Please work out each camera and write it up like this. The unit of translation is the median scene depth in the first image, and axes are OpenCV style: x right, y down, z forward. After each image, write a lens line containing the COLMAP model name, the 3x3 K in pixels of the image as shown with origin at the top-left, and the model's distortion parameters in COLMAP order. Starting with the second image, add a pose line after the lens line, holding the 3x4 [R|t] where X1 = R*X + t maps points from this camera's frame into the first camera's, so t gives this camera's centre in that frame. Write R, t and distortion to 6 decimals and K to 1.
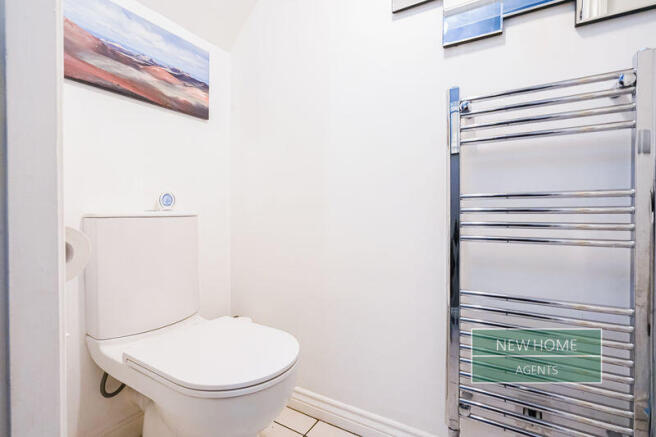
lens RADIAL K [[305.6, 0, 328.0], [0, 305.6, 218.5], [0, 0, 1]] dist [-0.000819, 0.000127]
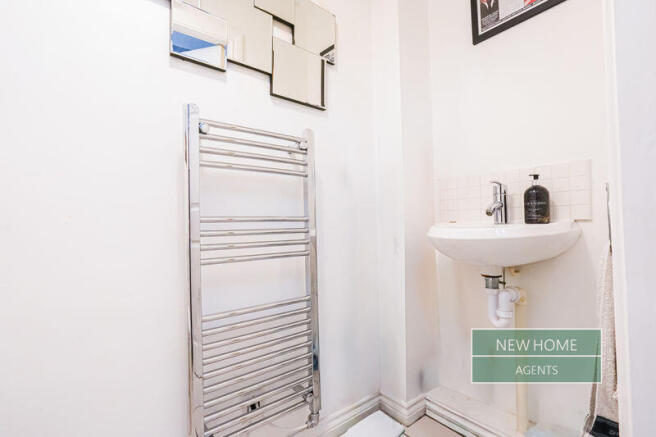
lens RADIAL K [[306.8, 0, 328.4], [0, 306.8, 228.3], [0, 0, 1]] dist [-0.000973, 0.000004]
pose [[0.374106, -0.007909, 0.927352, -0.323943], [0.051596, 0.998592, -0.012298, -0.012901], [-0.925950, 0.052448, 0.373987, 0.284482]]
